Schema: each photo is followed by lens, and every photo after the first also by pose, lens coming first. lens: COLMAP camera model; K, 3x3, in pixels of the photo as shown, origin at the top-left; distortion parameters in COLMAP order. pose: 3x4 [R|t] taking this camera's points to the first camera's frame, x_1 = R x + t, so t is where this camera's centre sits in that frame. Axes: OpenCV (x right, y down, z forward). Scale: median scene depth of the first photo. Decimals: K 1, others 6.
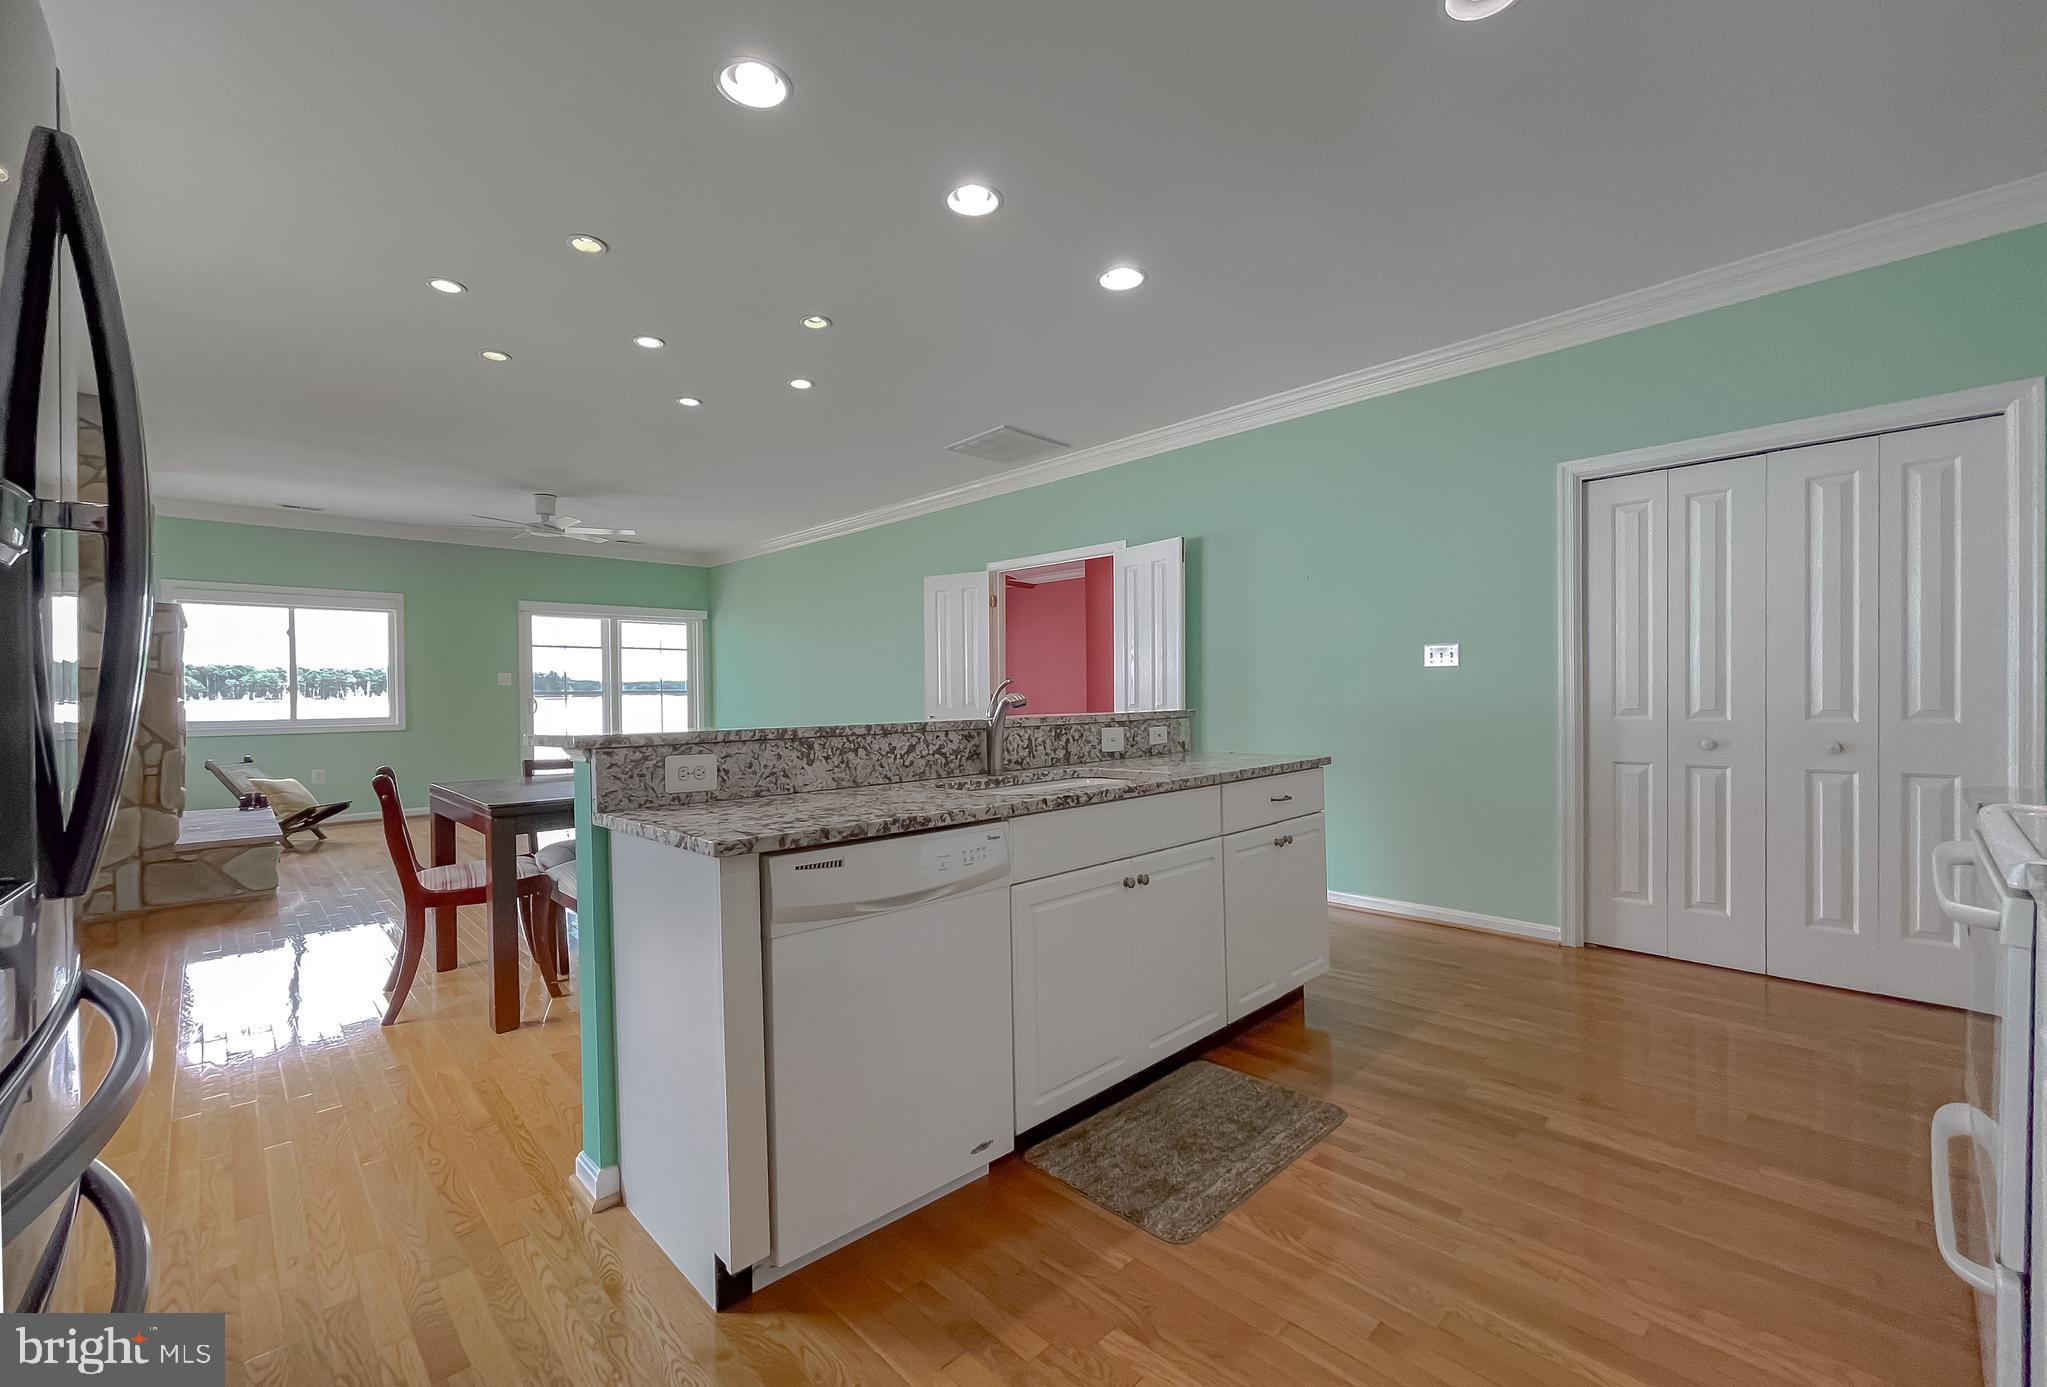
lens RADIAL K [[842.2, 0, 1023.5], [0, 842.2, 693.5], [0, 0, 1]] dist [-0.000524, 0.000028]
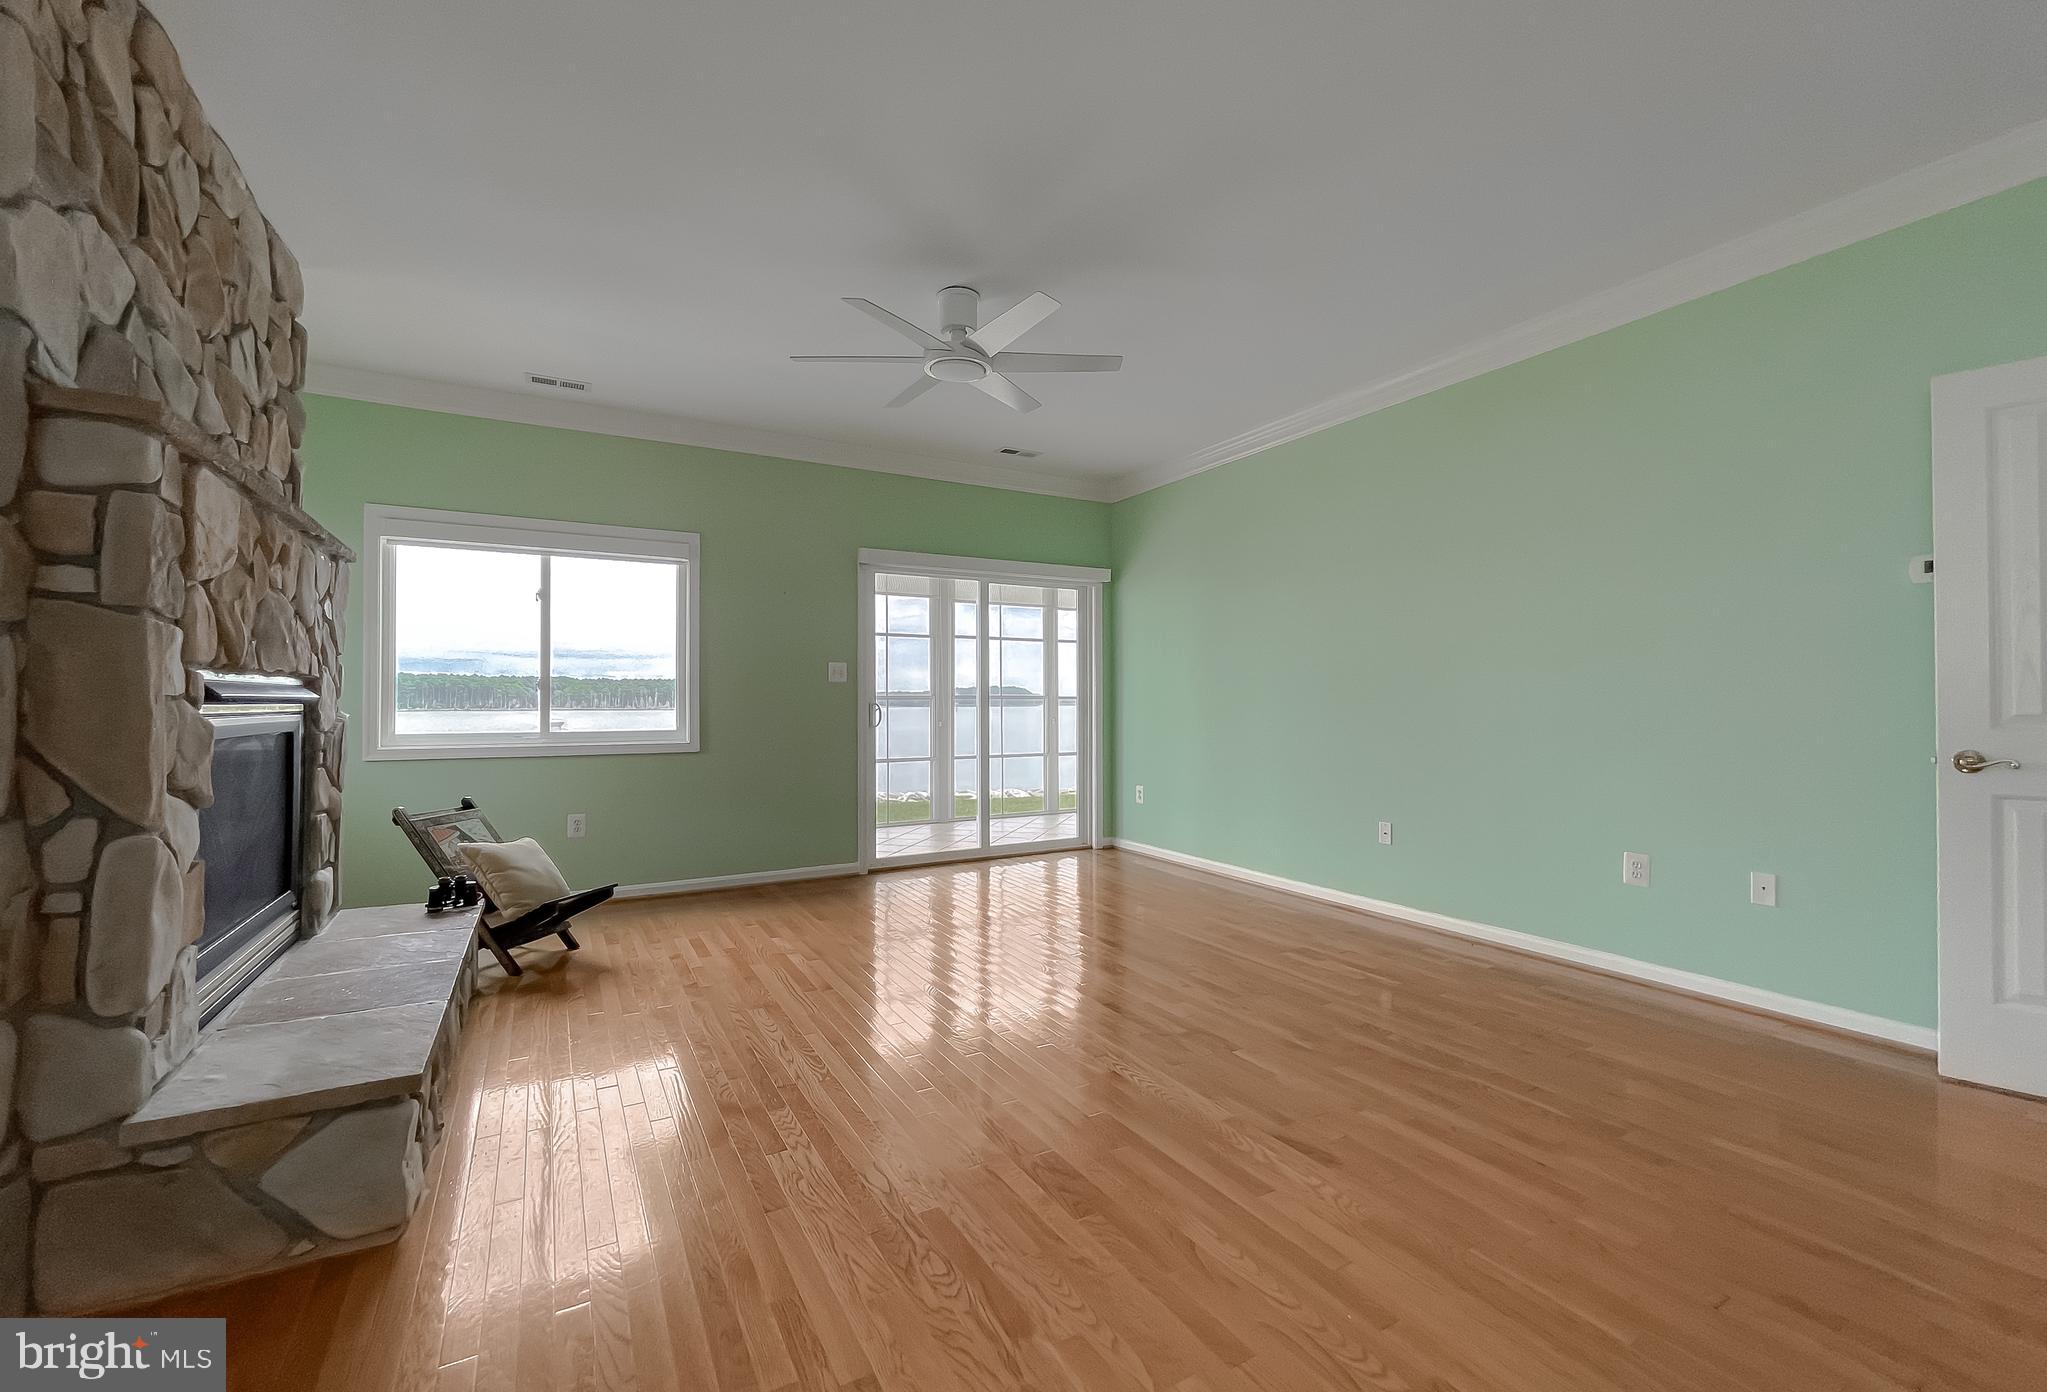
lens RADIAL K [[842.2, 0, 1023.5], [0, 842.2, 696.0], [0, 0, 1]] dist [-0.000524, 0.000028]
pose [[0.968773, 0.003357, -0.247927, -0.405273], [-0.006515, 0.999908, -0.011919, 0.008682], [0.247864, 0.013162, 0.968705, 0.530515]]
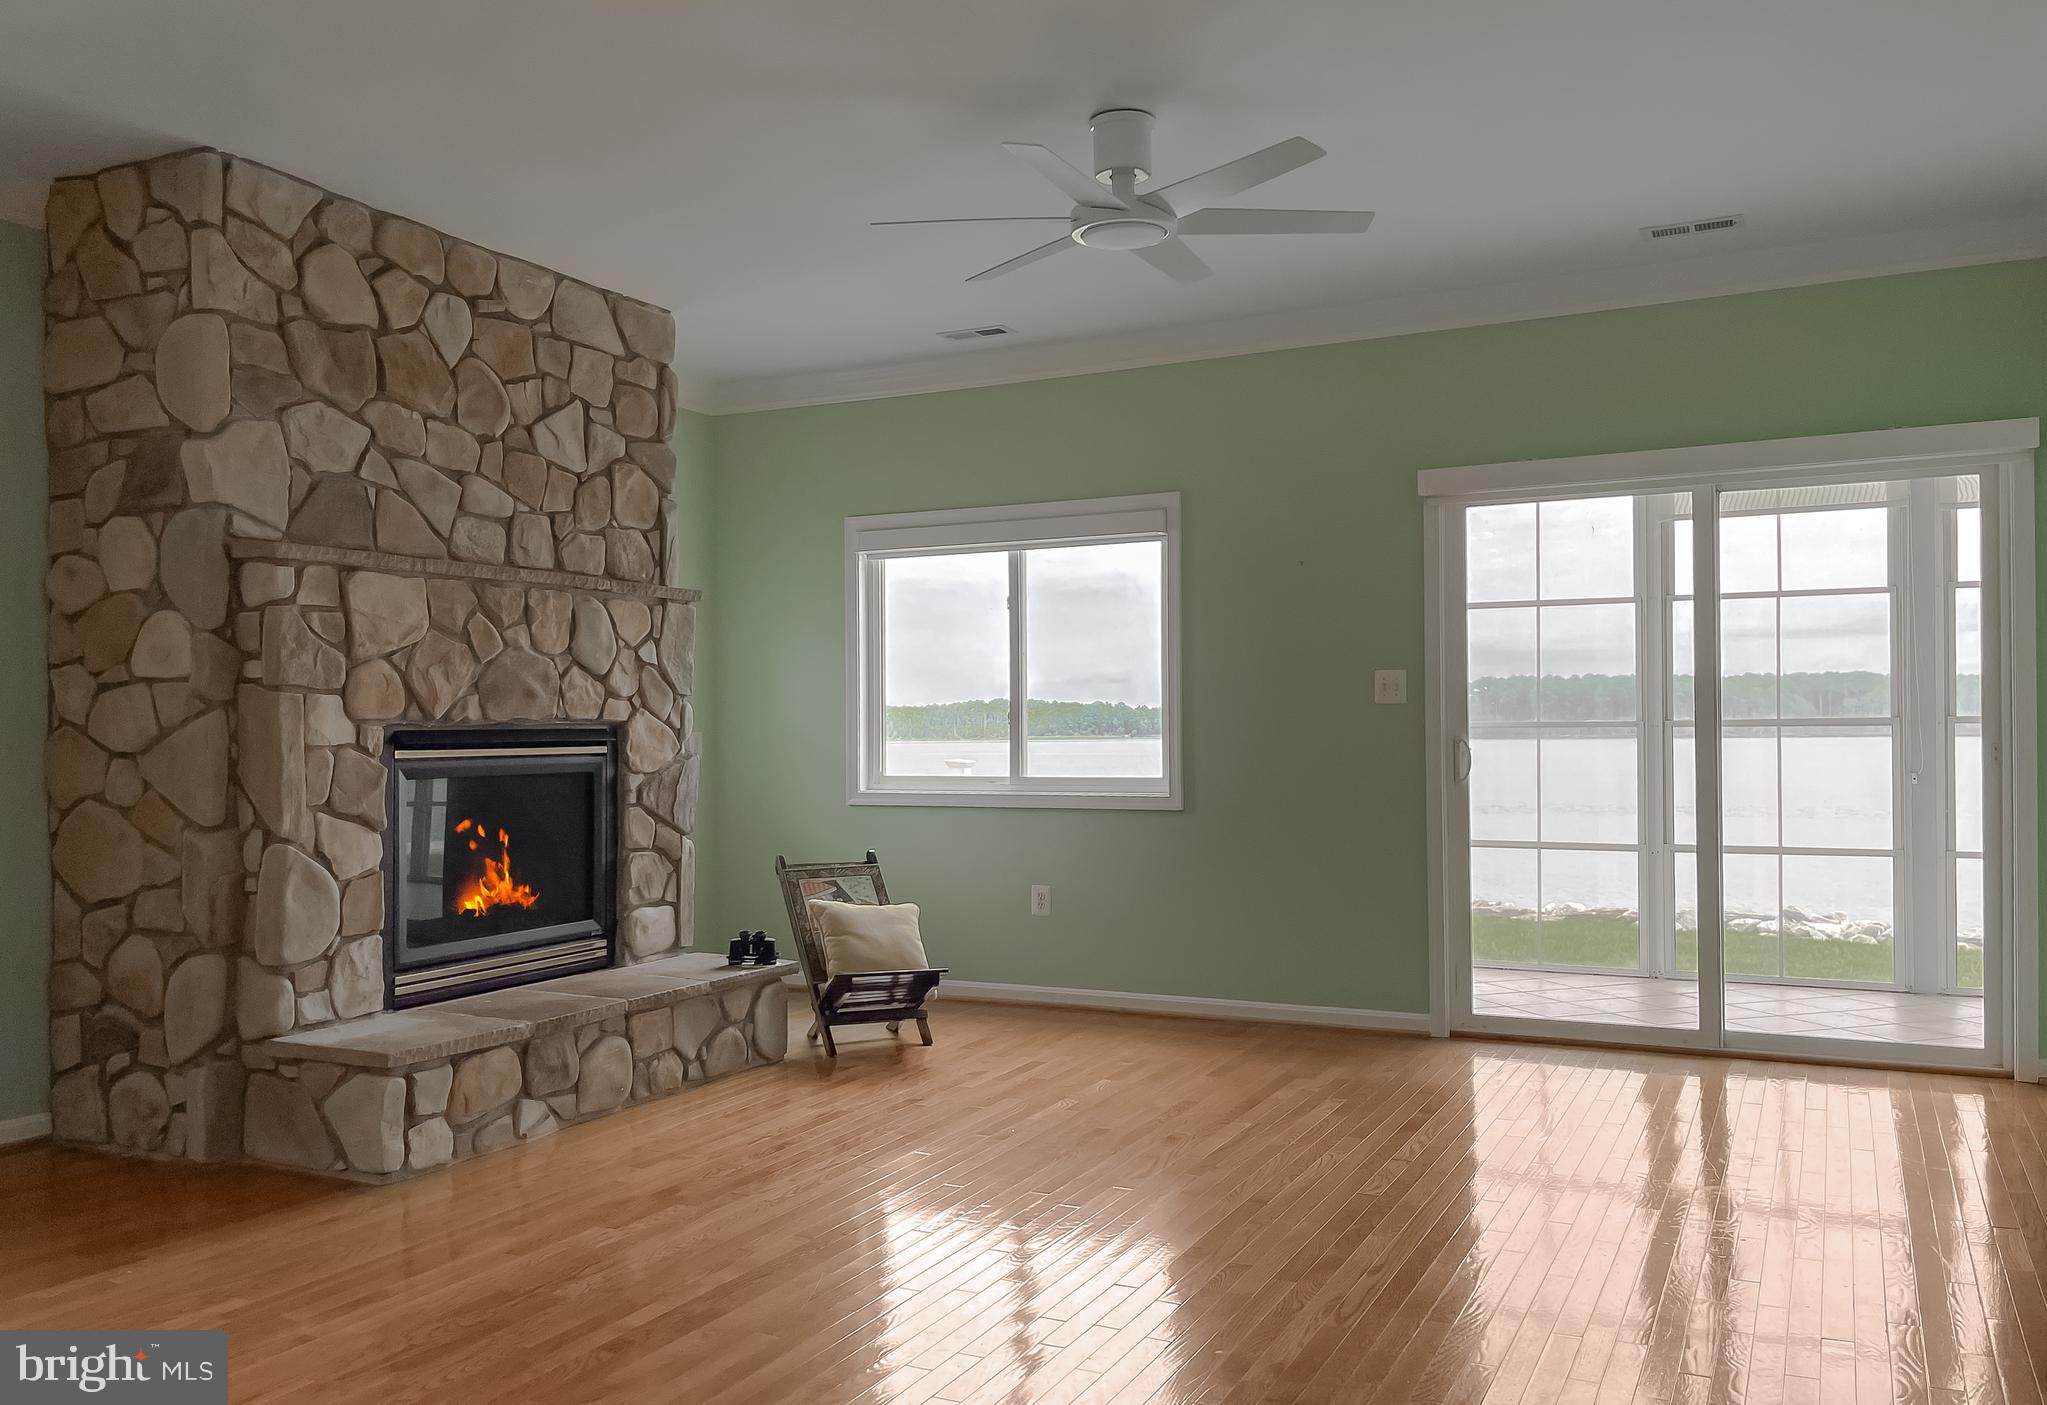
lens RADIAL K [[1637.6, 0, 1022.9], [0, 1637.6, 715.6], [0, 0, 1]] dist [0.030658, 0.000540]
pose [[0.338984, -0.002591, -0.940788, 0.021554], [-0.000326, 0.999996, -0.002871, -0.003202], [0.940792, 0.001280, 0.338982, 0.753192]]
